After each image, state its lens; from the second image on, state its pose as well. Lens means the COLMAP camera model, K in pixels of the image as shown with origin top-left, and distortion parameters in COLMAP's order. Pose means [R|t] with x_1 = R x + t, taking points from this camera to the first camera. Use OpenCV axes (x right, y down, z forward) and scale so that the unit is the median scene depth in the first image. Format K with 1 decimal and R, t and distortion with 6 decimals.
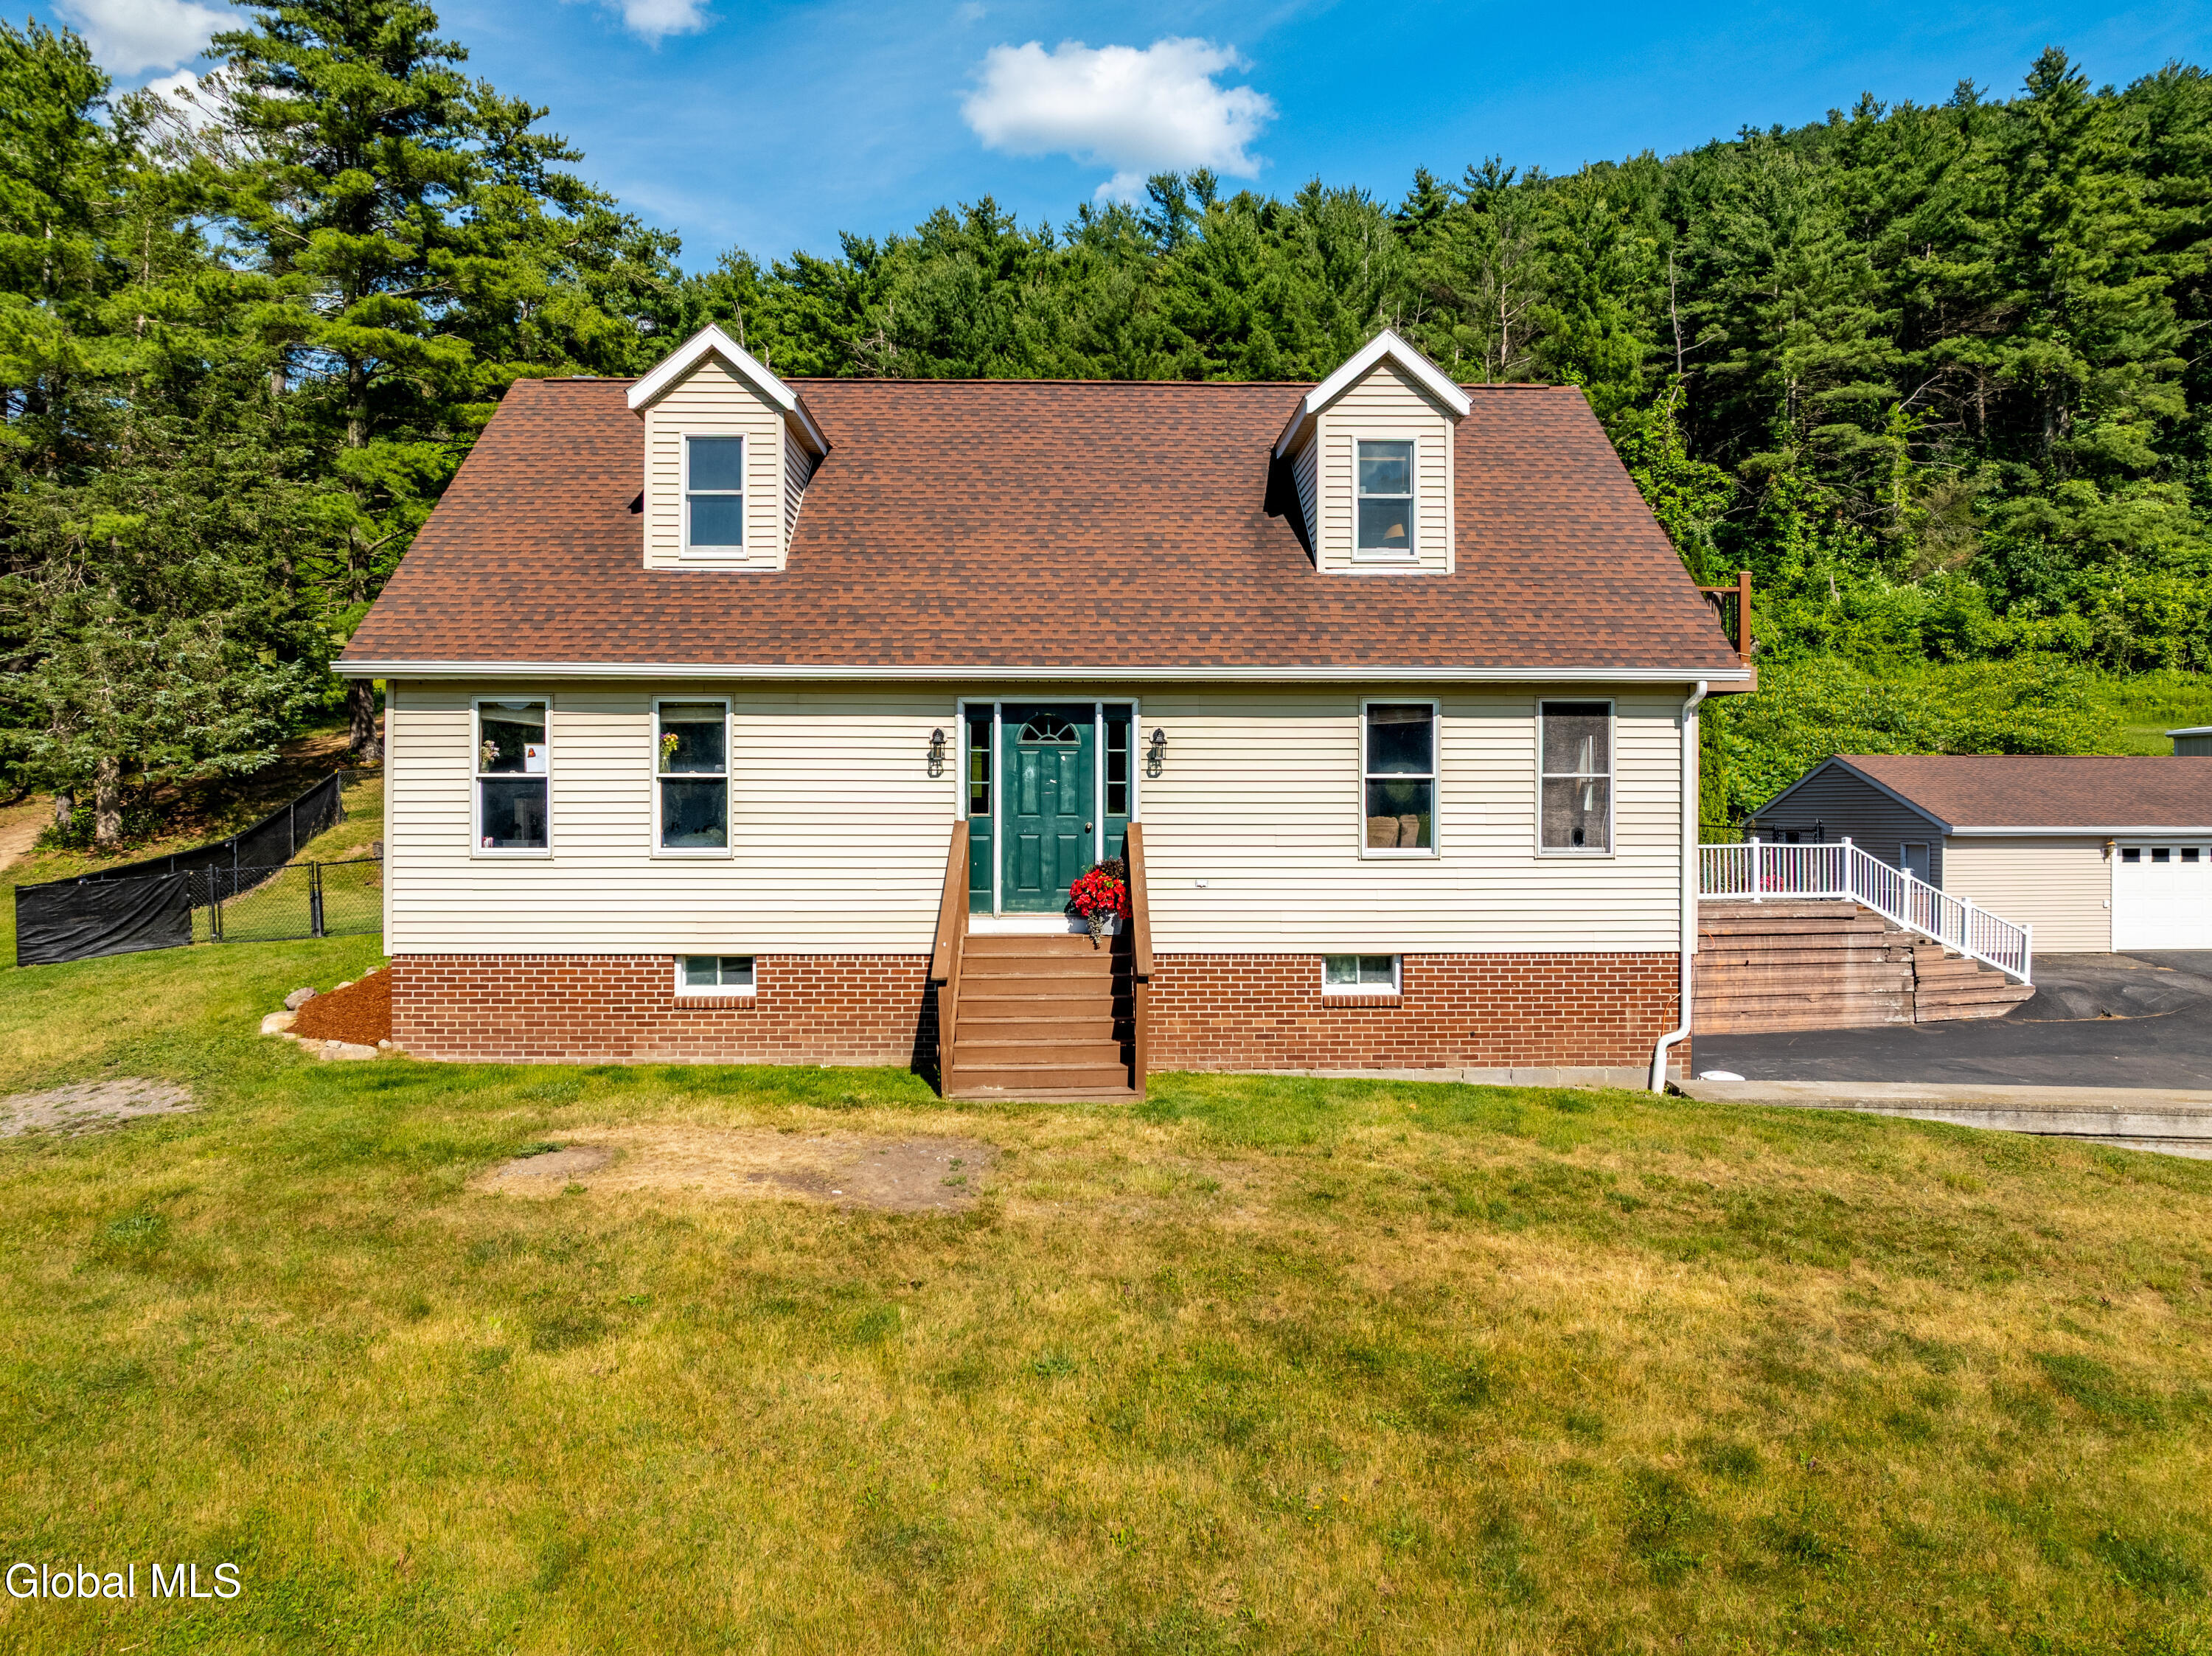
lens RADIAL K [[1567.5, 0, 1109.3], [0, 1567.5, 826.0], [0, 0, 1]] dist [-0.051381, 0.027463]
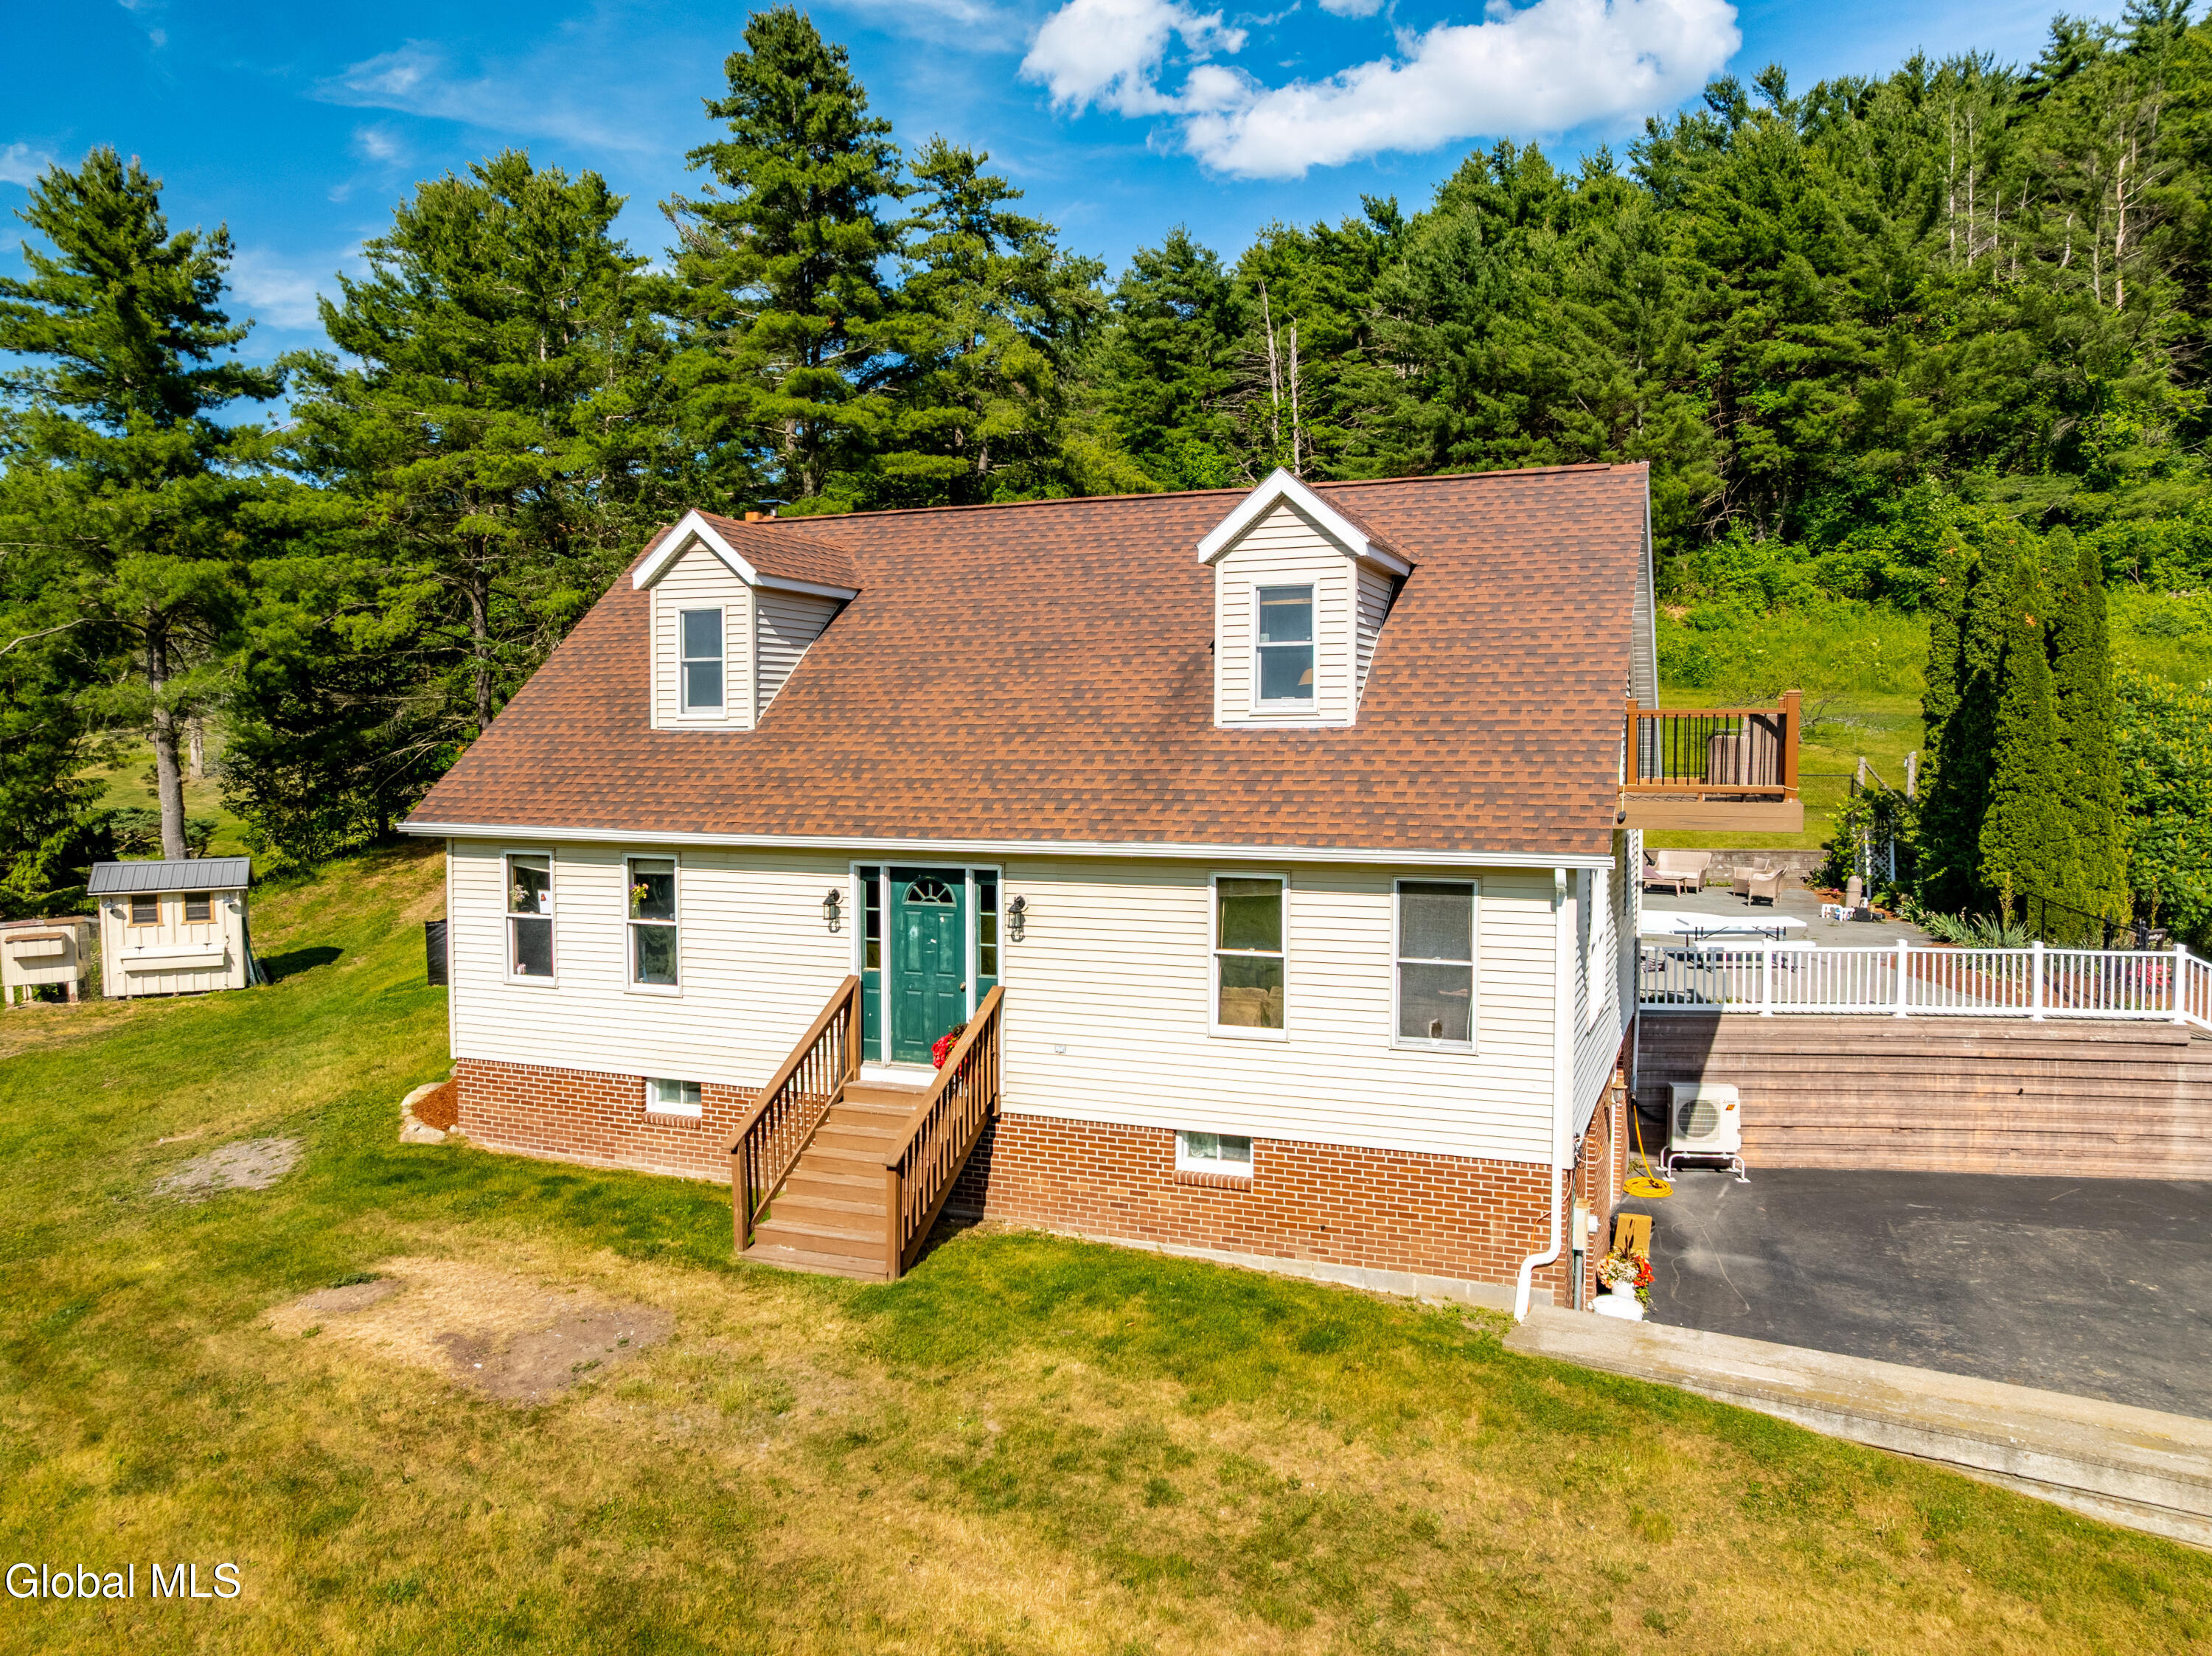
lens RADIAL K [[1558.1, 0, 1109.7], [0, 1558.1, 824.7], [0, 0, 1]] dist [-0.032352, -0.001836]
pose [[0.916123, 0.019397, -0.400428, 0.289280], [-0.001247, 0.998962, 0.045536, -0.091249], [0.400896, -0.041218, 0.915196, 0.056504]]
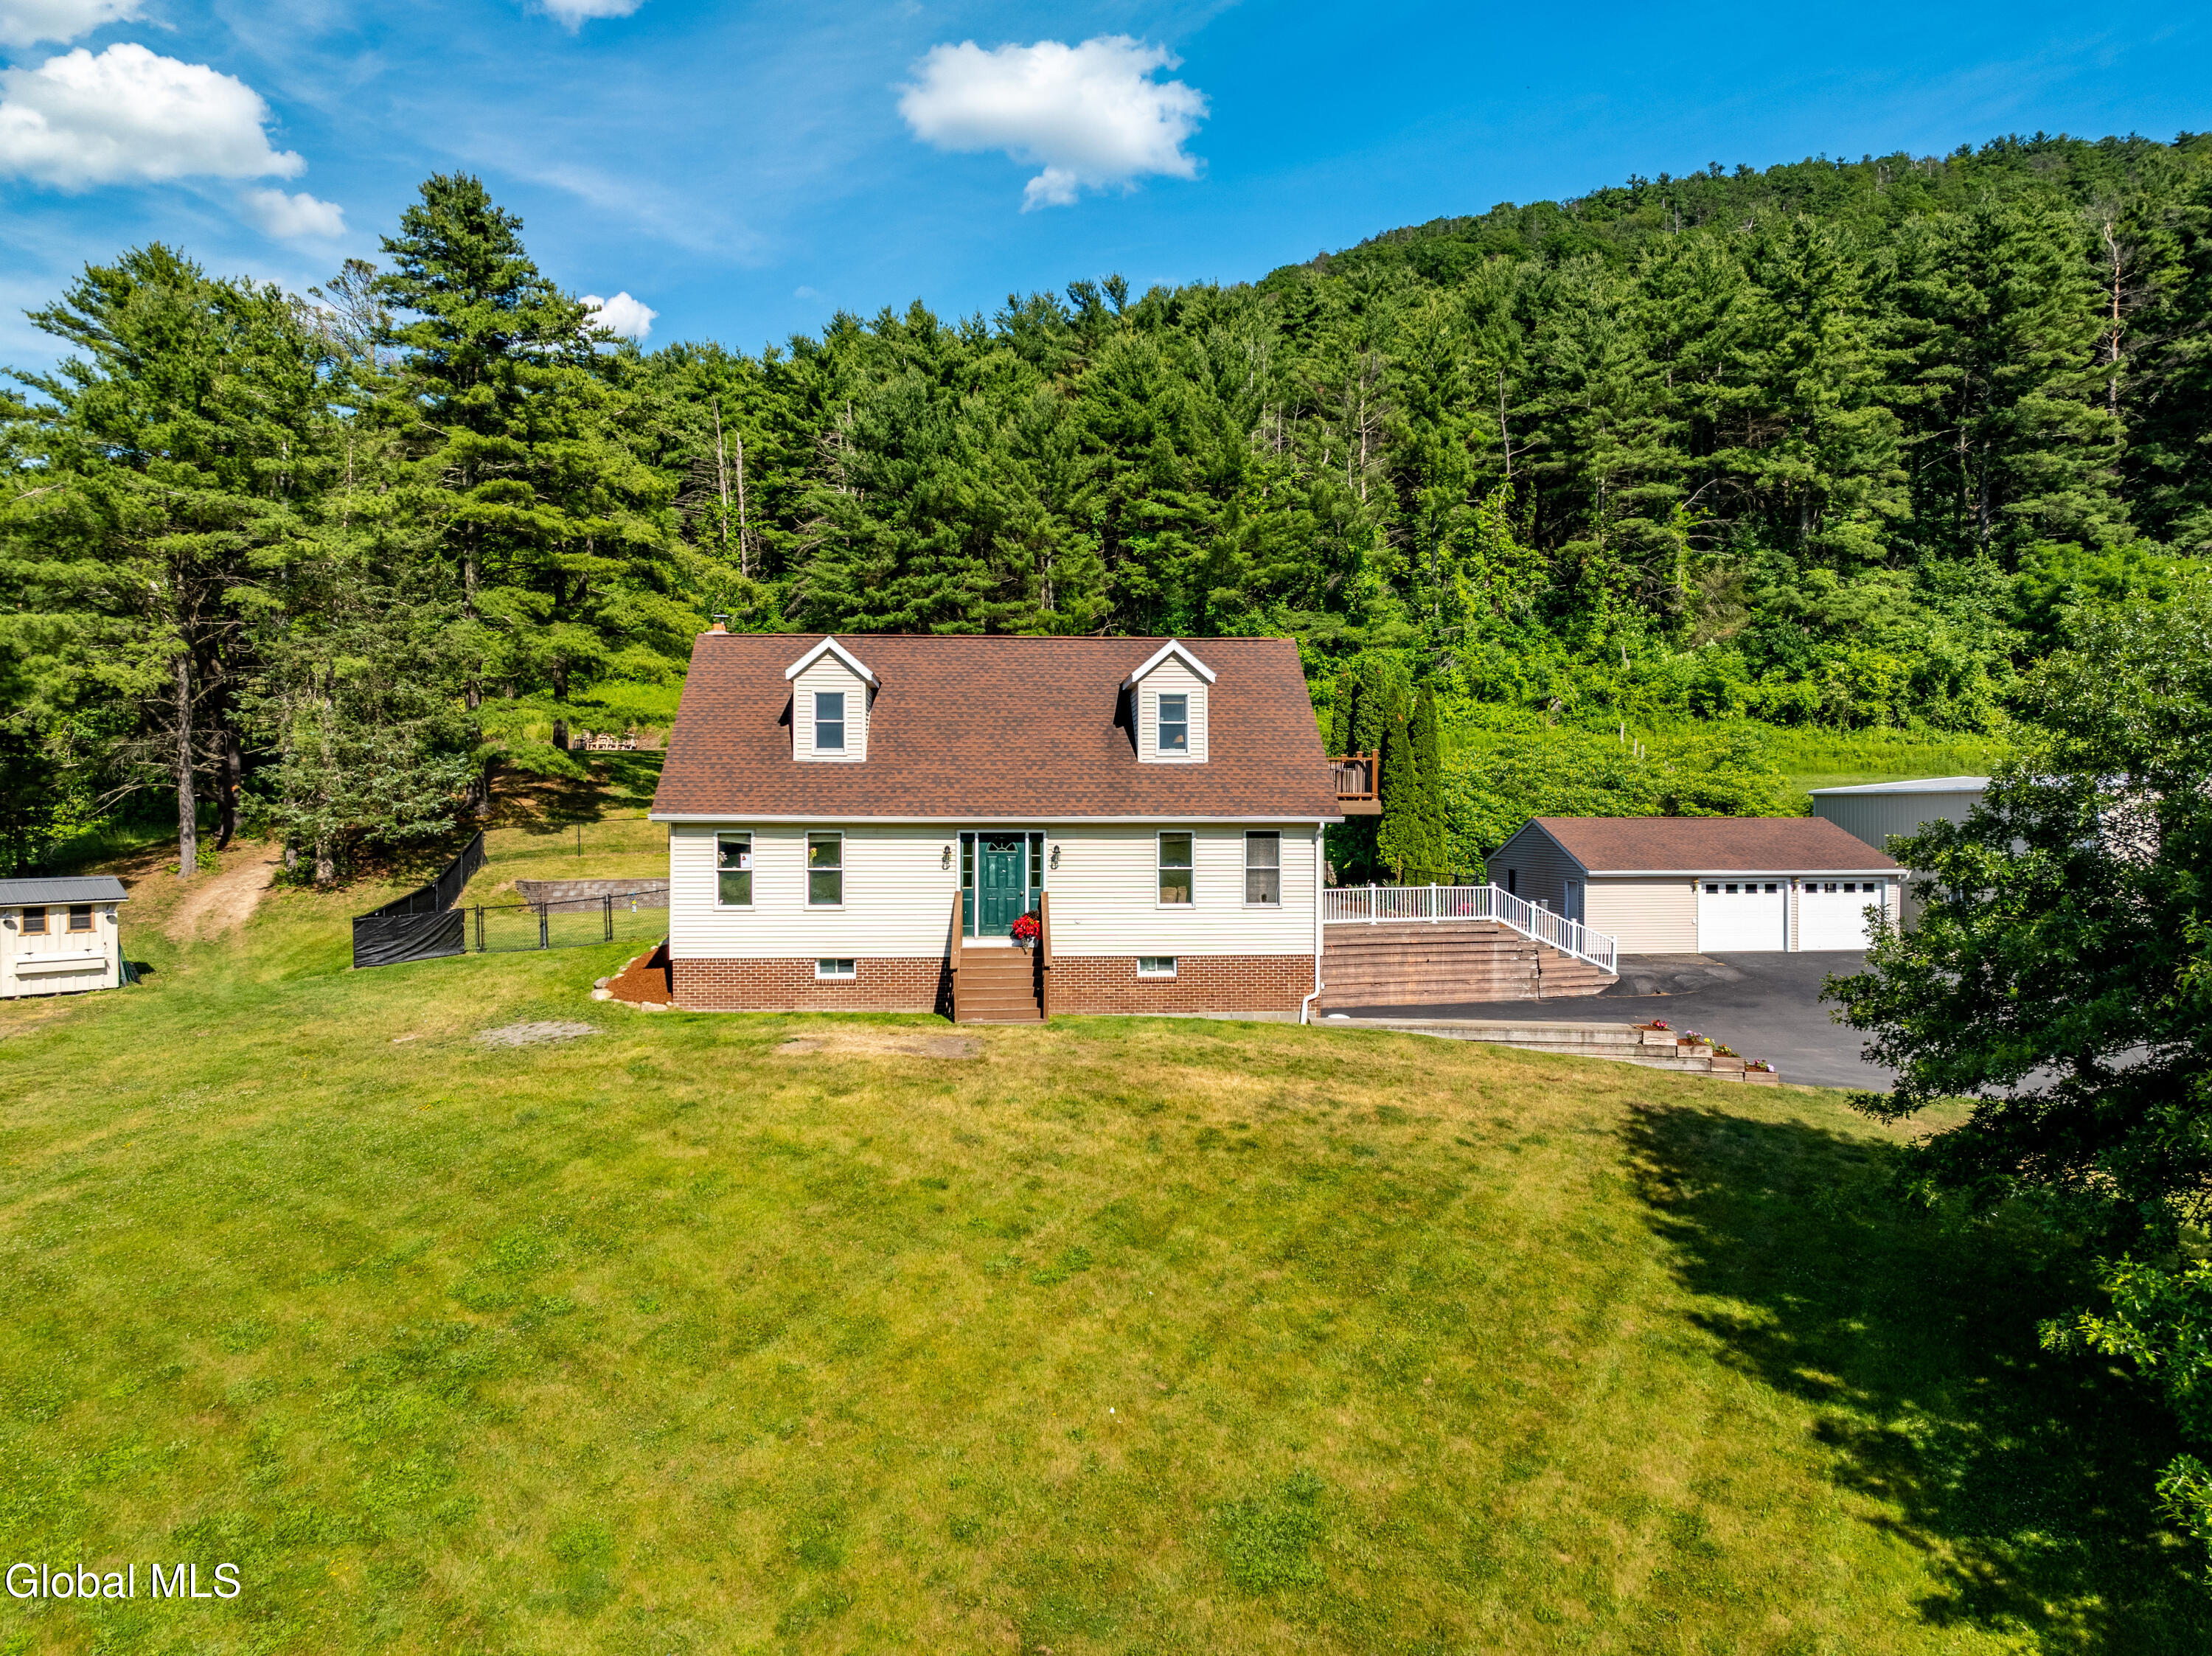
lens RADIAL K [[1562.3, 0, 1110.7], [0, 1562.3, 823.6], [0, 0, 1]] dist [-0.031163, 0.000719]
pose [[0.998840, -0.000356, 0.048160, 0.002656], [0.000496, 0.999996, -0.002896, -0.049658], [-0.048159, 0.002916, 0.998835, -0.601728]]
